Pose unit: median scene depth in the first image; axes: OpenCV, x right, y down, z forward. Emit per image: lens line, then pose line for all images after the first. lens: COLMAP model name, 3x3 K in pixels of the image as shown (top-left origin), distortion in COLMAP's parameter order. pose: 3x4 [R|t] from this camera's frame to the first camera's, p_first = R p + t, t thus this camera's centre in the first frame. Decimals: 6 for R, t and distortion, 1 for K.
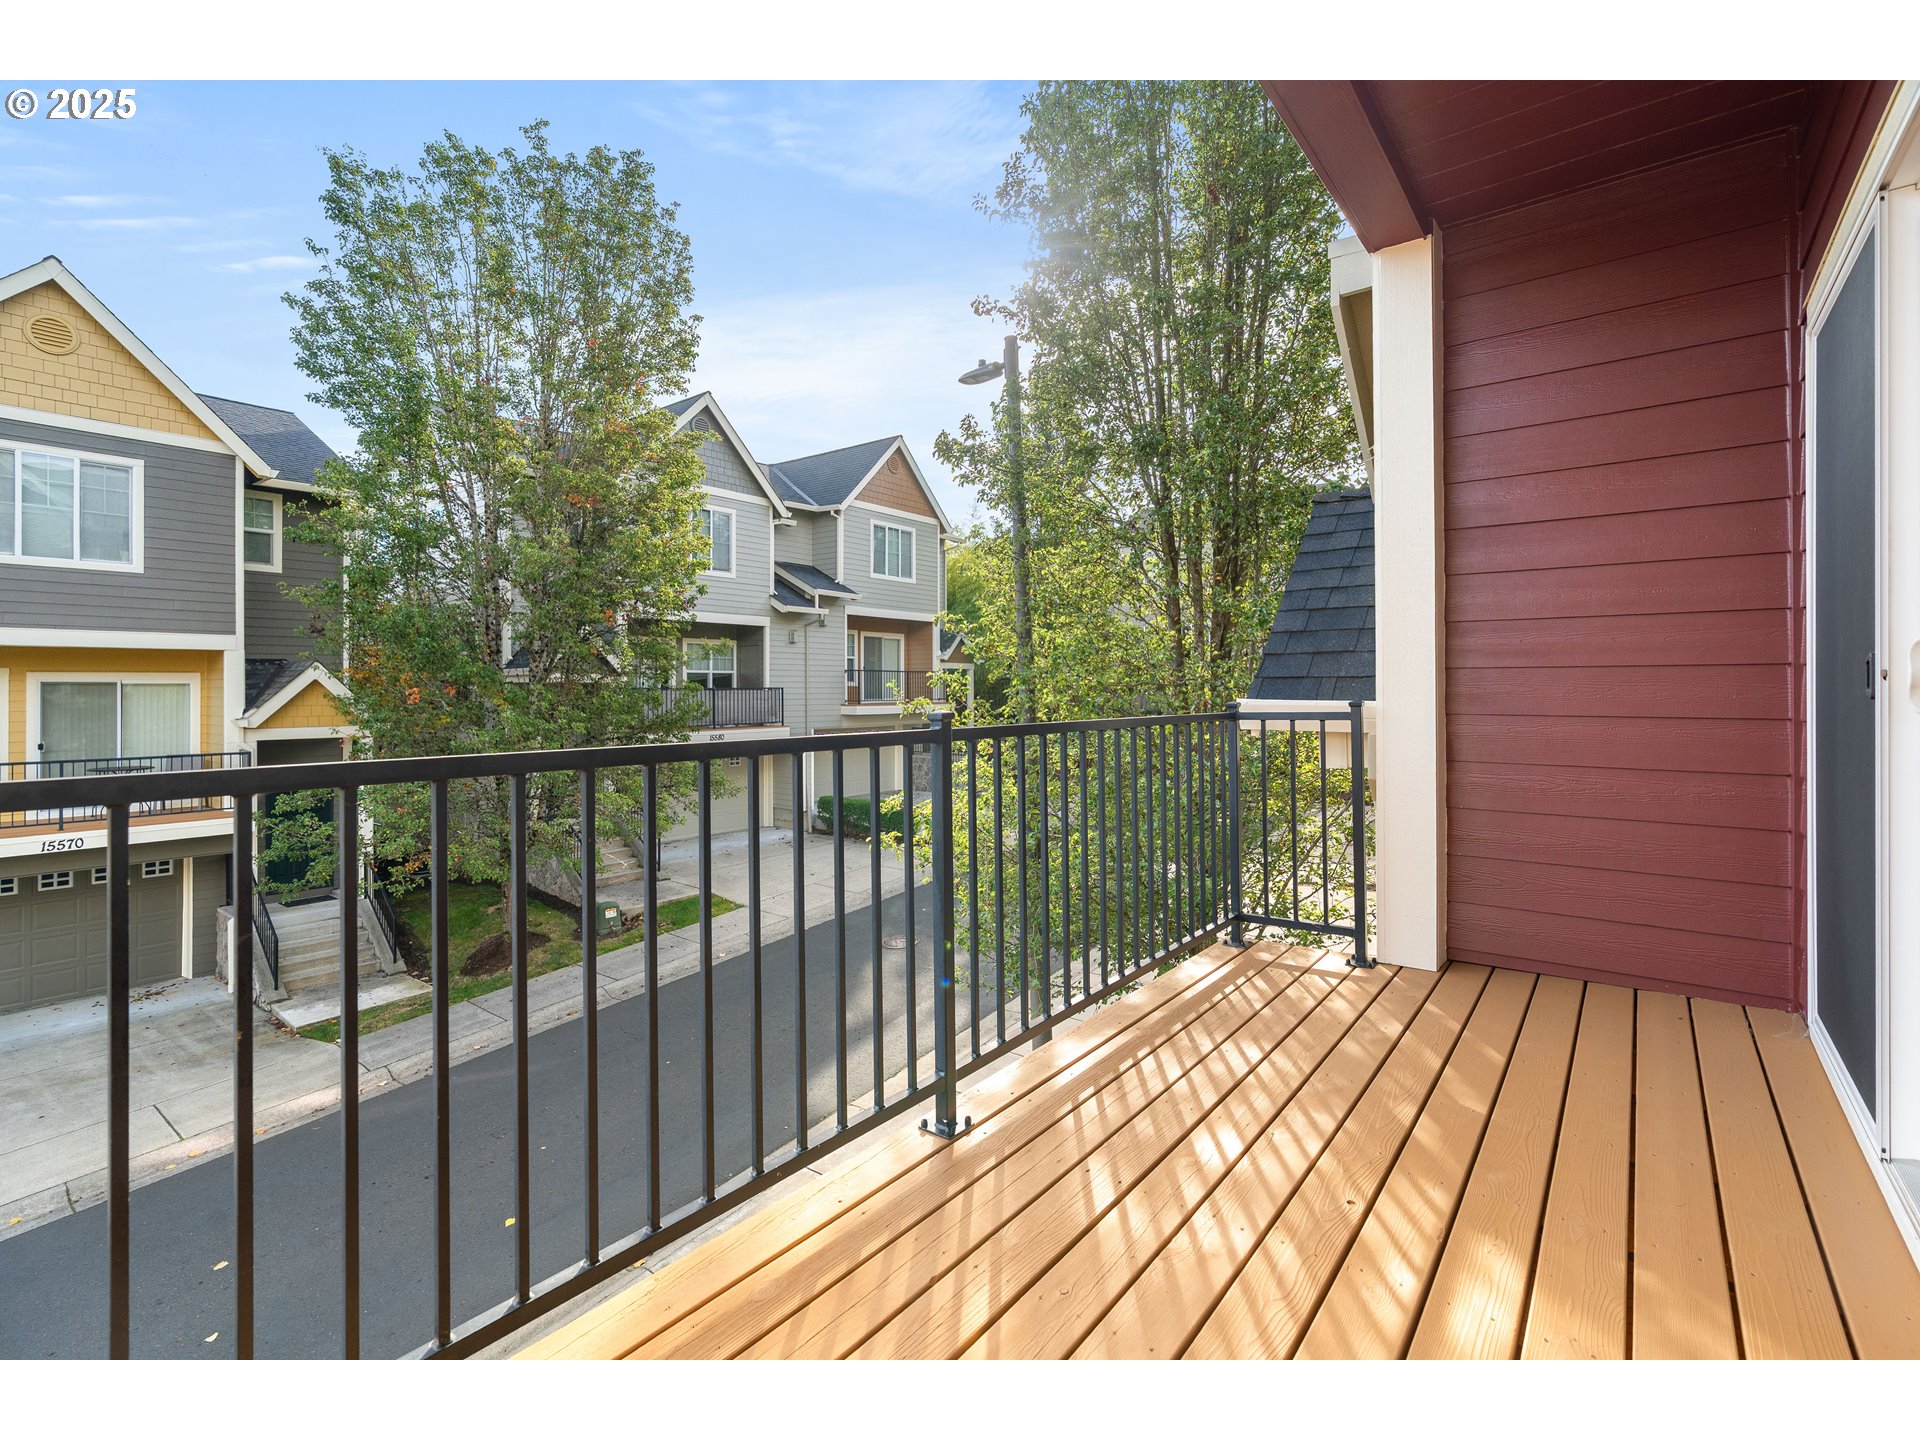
lens RADIAL K [[885.4, 0, 961.2], [0, 885.4, 691.1], [0, 0, 1]] dist [-0.001088, -0.000144]
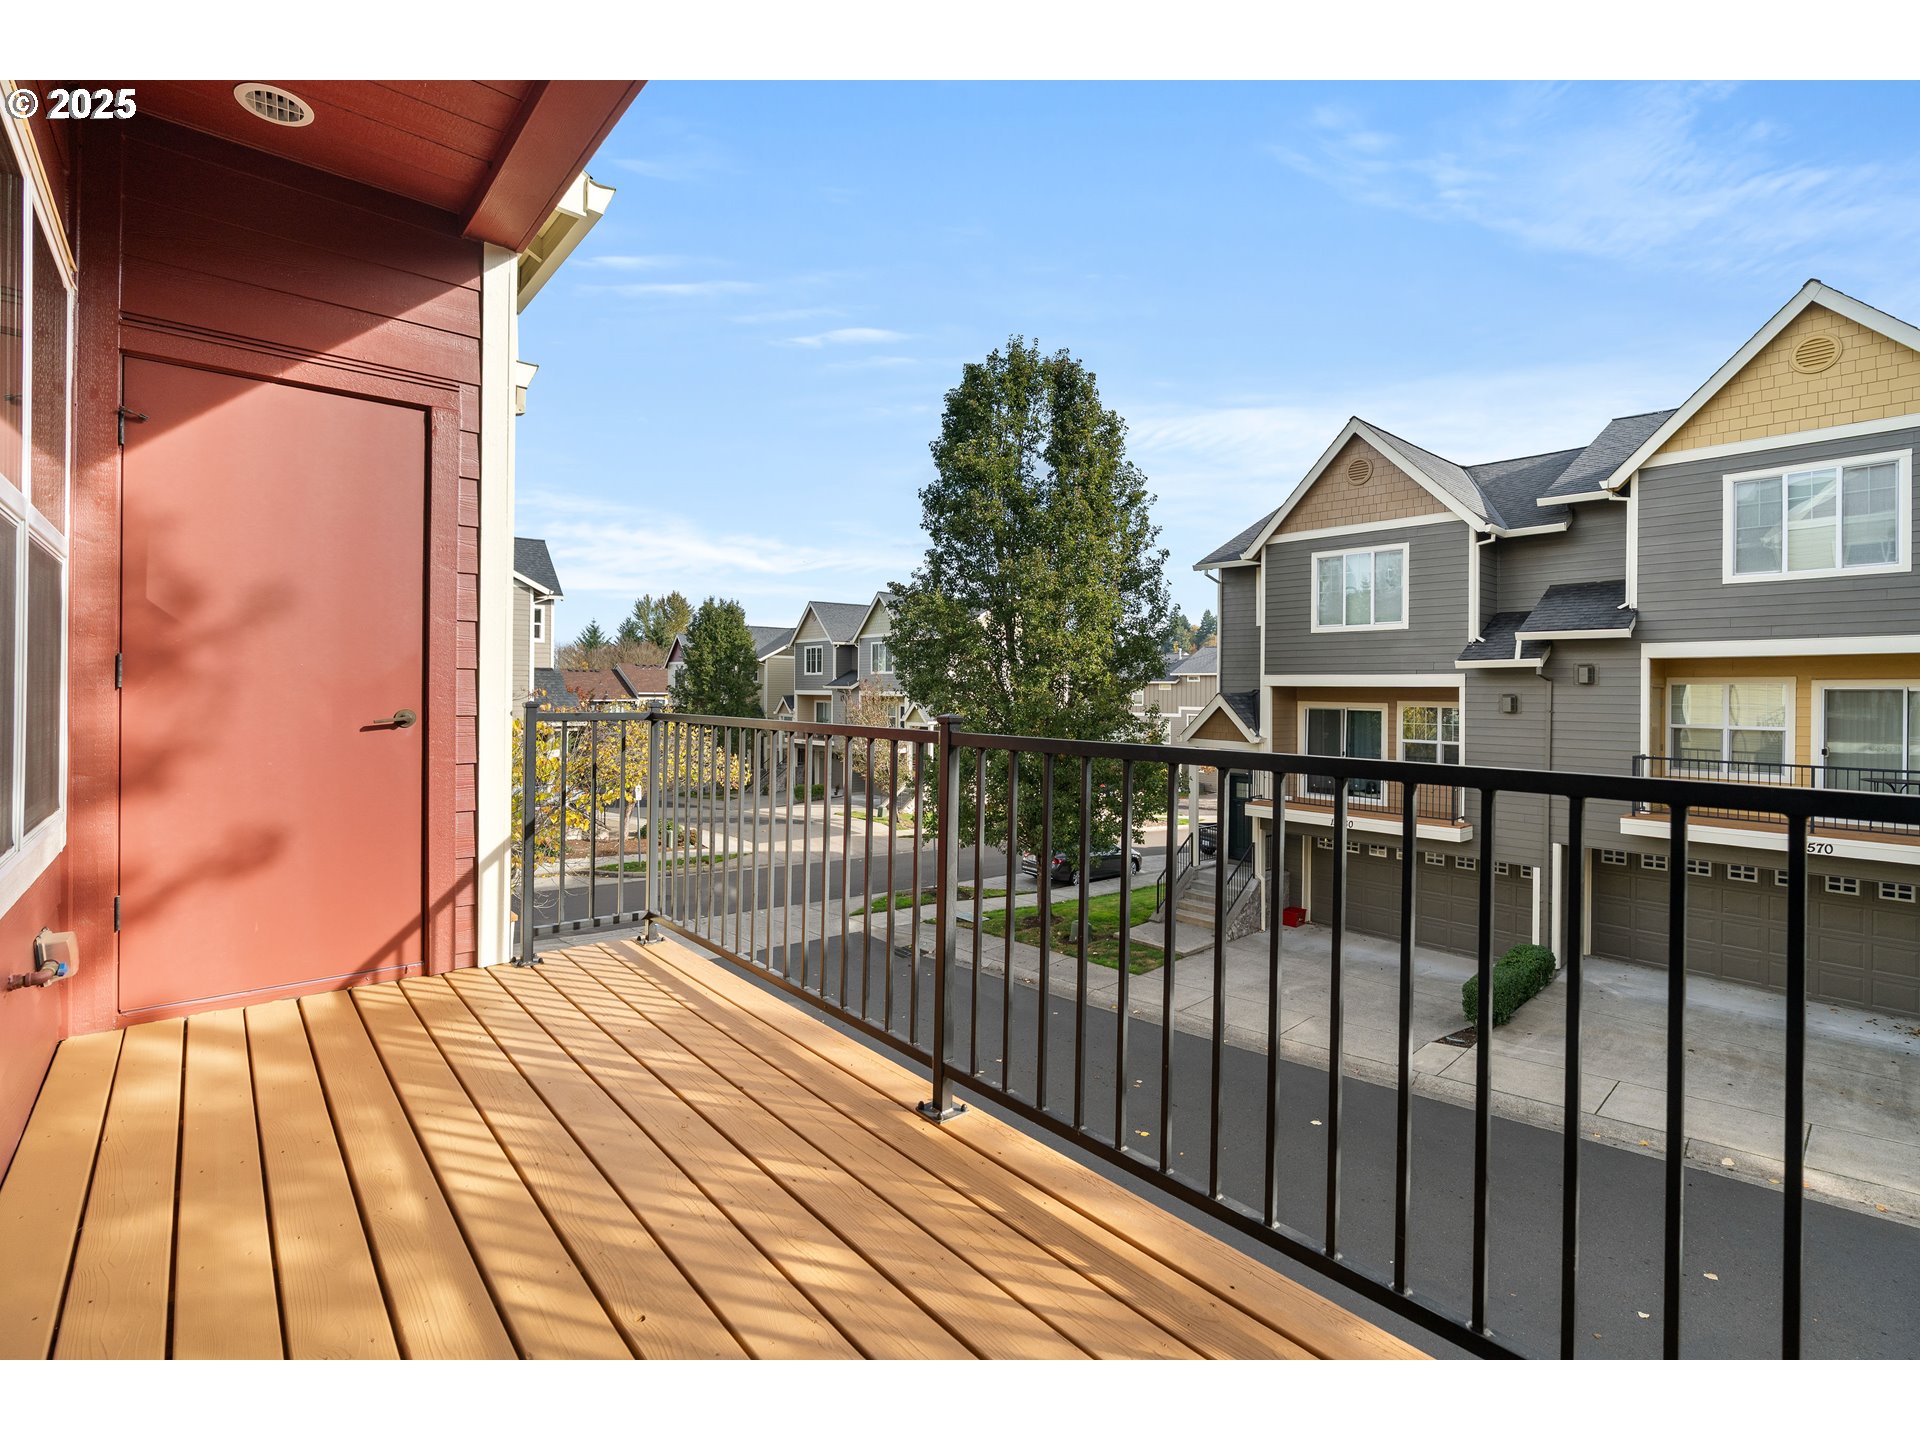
lens RADIAL K [[885.4, 0, 961.2], [0, 885.4, 691.1], [0, 0, 1]] dist [-0.001088, -0.000144]
pose [[-0.187843, -0.000633, -0.982199, 0.178642], [-0.007415, 0.999972, 0.000773, -0.001781], [0.982171, 0.007428, -0.187842, 0.215757]]
